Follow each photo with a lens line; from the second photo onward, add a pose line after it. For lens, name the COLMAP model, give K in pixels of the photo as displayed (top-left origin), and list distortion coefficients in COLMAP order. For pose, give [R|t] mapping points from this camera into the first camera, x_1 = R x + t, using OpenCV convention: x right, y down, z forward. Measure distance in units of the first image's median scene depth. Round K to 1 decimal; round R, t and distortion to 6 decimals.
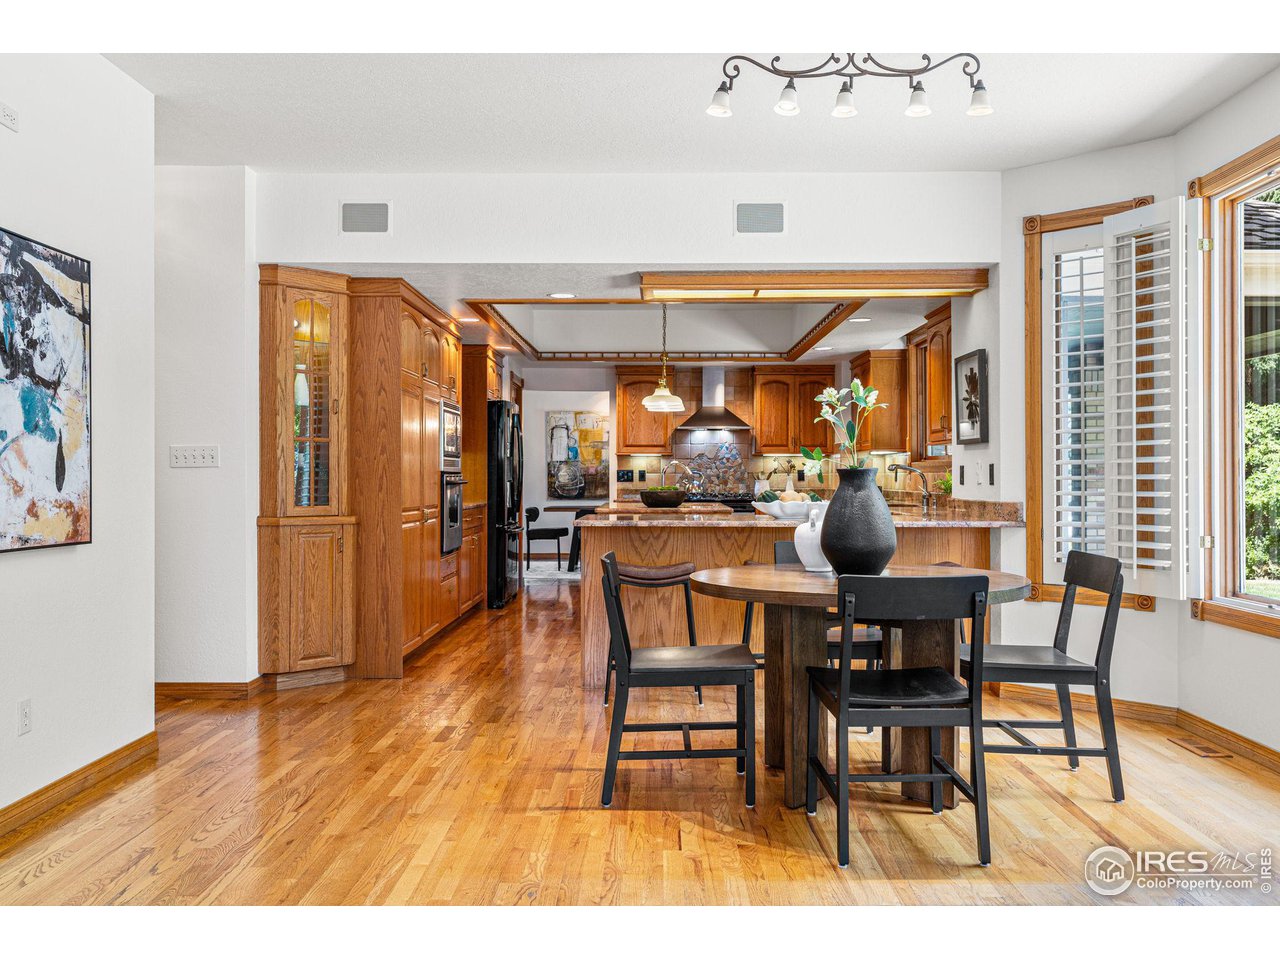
lens RADIAL K [[1158.0, 0, 640.0], [0, 1158.0, 480.0], [0, 0, 1]] dist [0.001680, -0.000064]
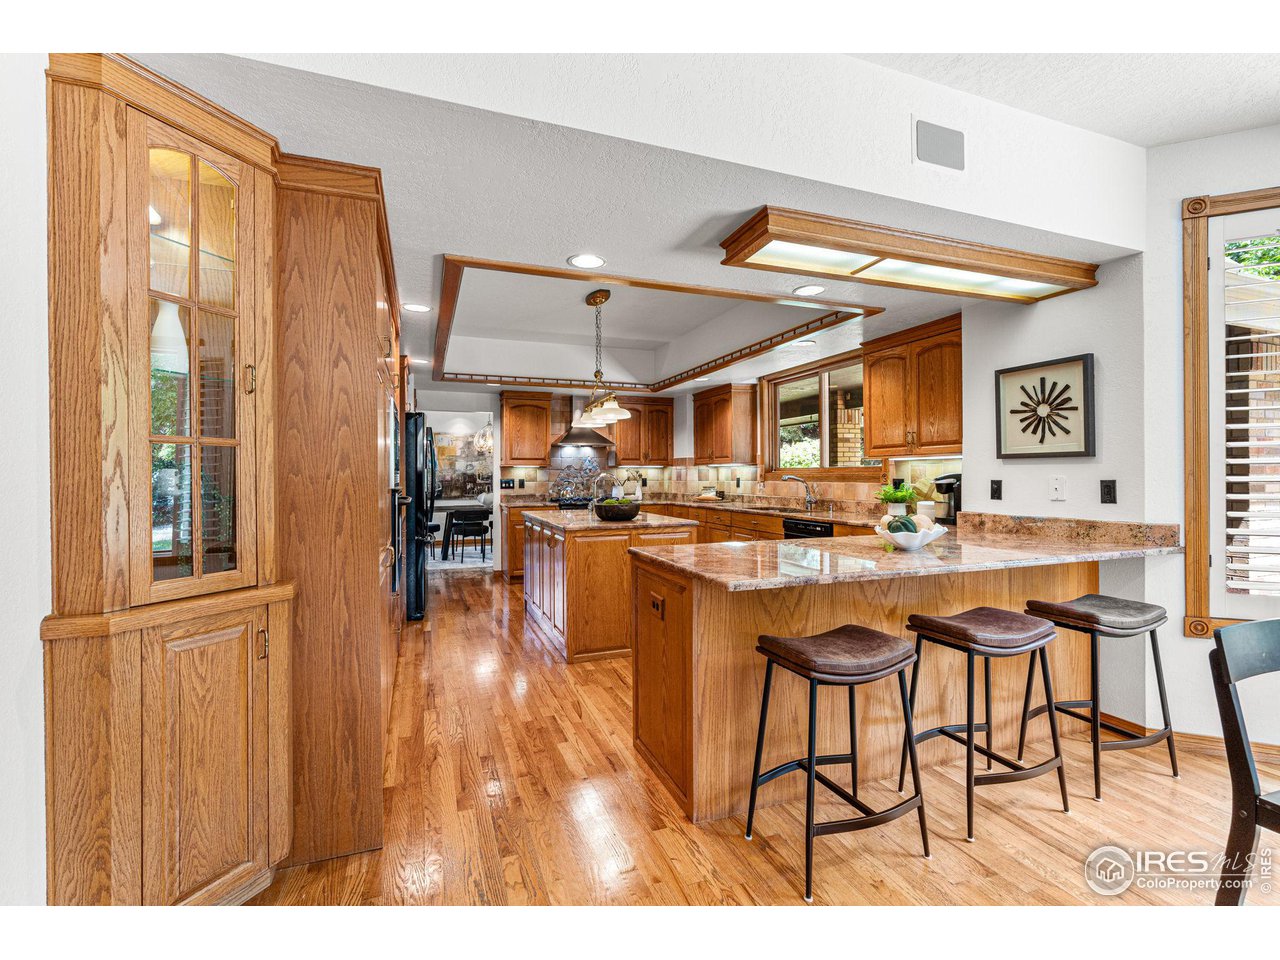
lens RADIAL K [[592.3, 0, 646.0], [0, 592.3, 478.5], [0, 0, 1]] dist [-0.002317, -0.000066]
pose [[0.927746, -0.006865, 0.373149, -0.192510], [0.006304, 0.999976, 0.002724, -0.017769], [-0.373159, -0.000175, 0.927768, 0.670285]]
